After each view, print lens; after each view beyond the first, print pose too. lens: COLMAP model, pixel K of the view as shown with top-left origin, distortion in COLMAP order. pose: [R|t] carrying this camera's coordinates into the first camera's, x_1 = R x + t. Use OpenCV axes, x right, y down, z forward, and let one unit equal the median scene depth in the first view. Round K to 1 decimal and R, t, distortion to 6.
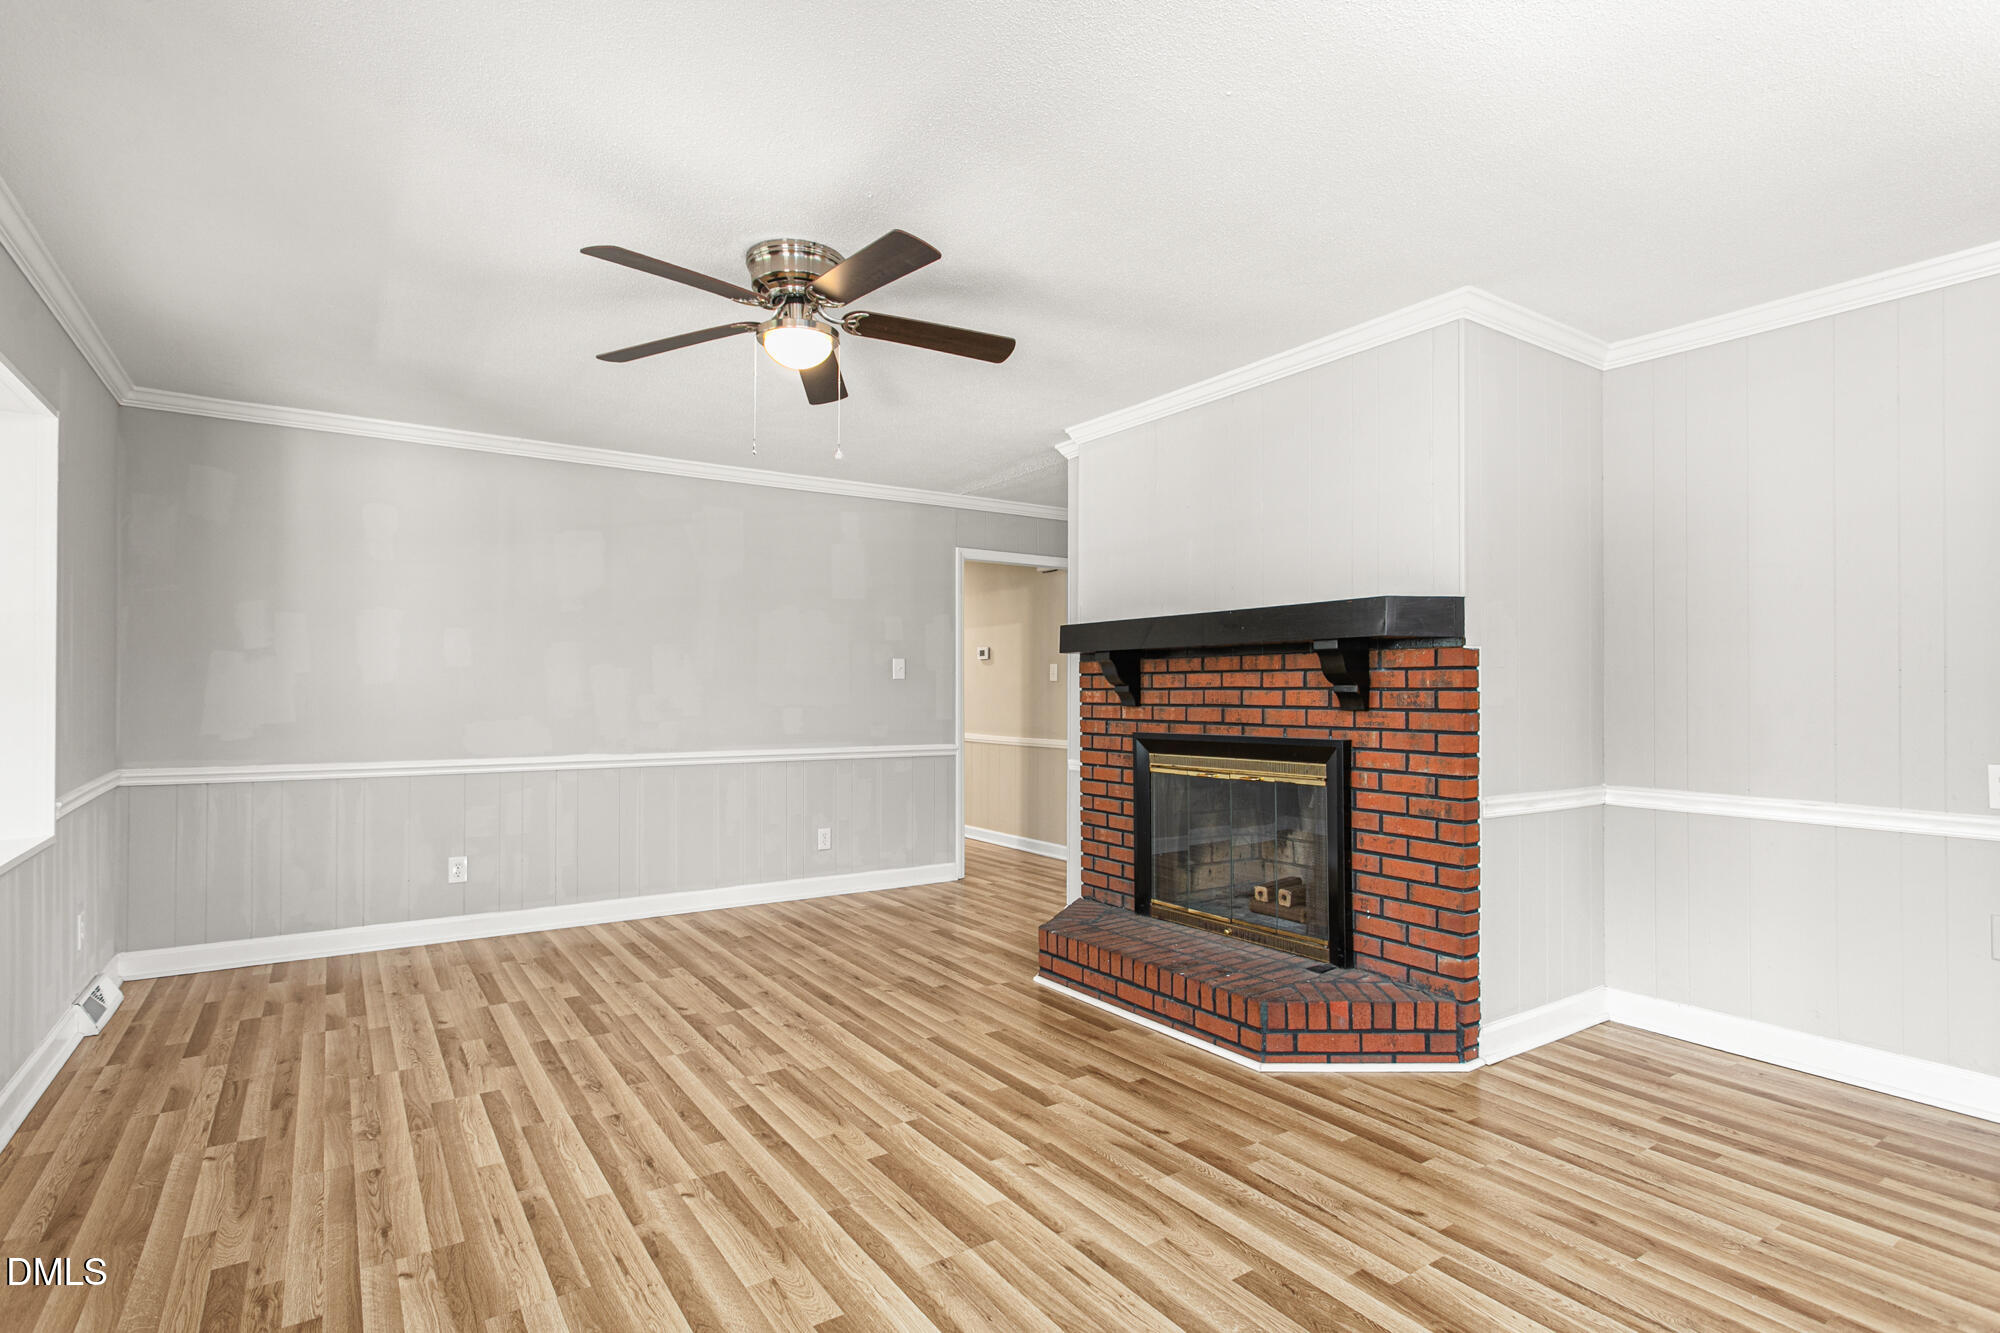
lens RADIAL K [[918.7, 0, 1040.8], [0, 918.7, 679.6], [0, 0, 1]] dist [-0.002737, 0.002877]
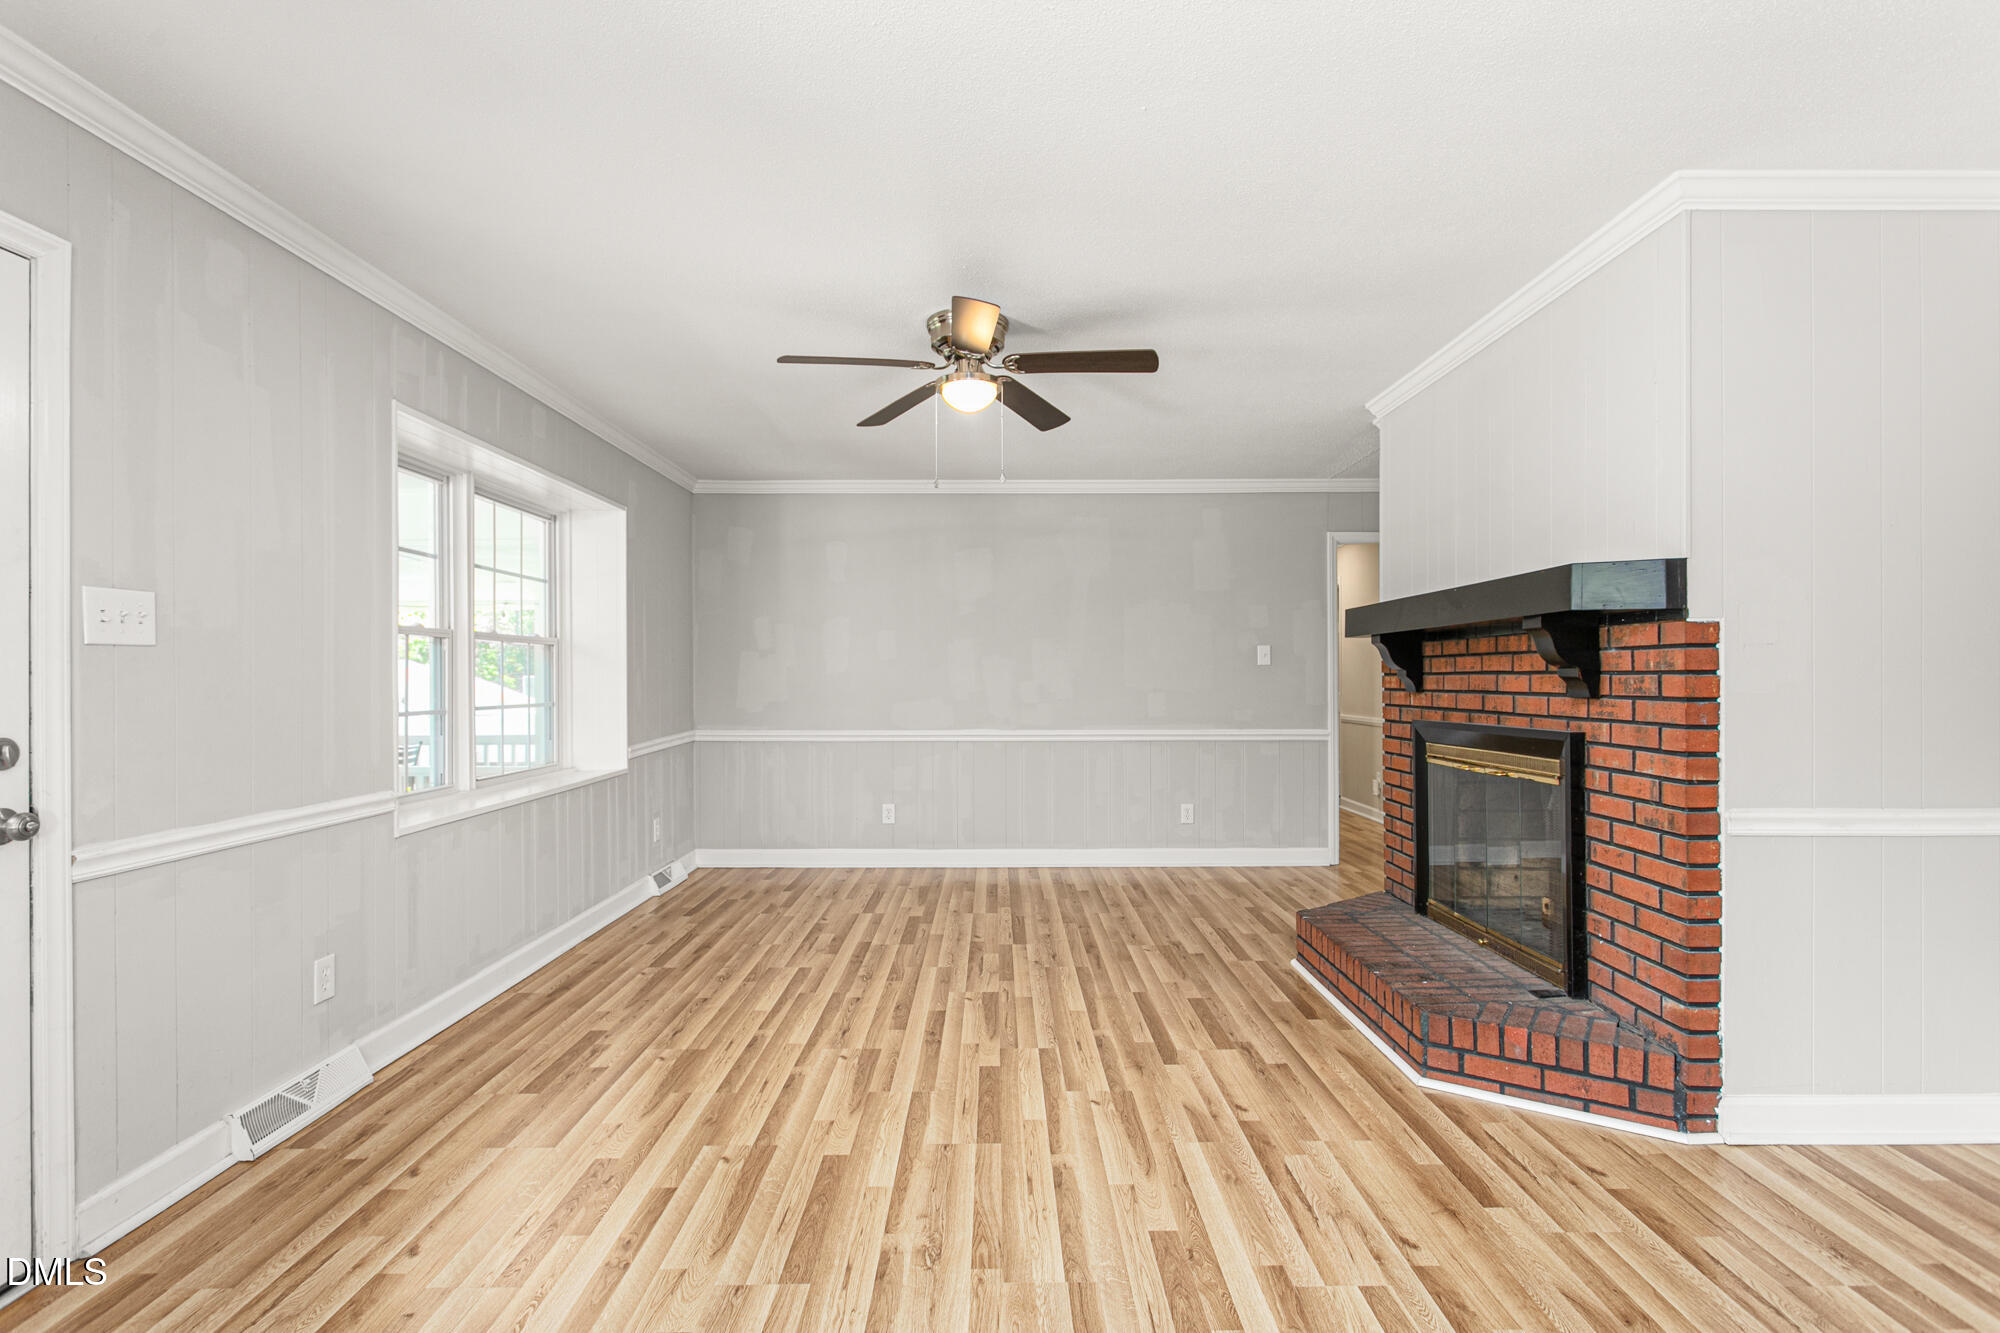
lens RADIAL K [[918.7, 0, 1096.8], [0, 918.7, 677.3], [0, 0, 1]] dist [-0.002737, 0.002877]
pose [[0.854709, -0.004151, -0.519091, 0.423523], [0.011522, 0.999873, 0.010976, -0.000082], [0.518980, -0.015362, 0.854648, 0.040931]]
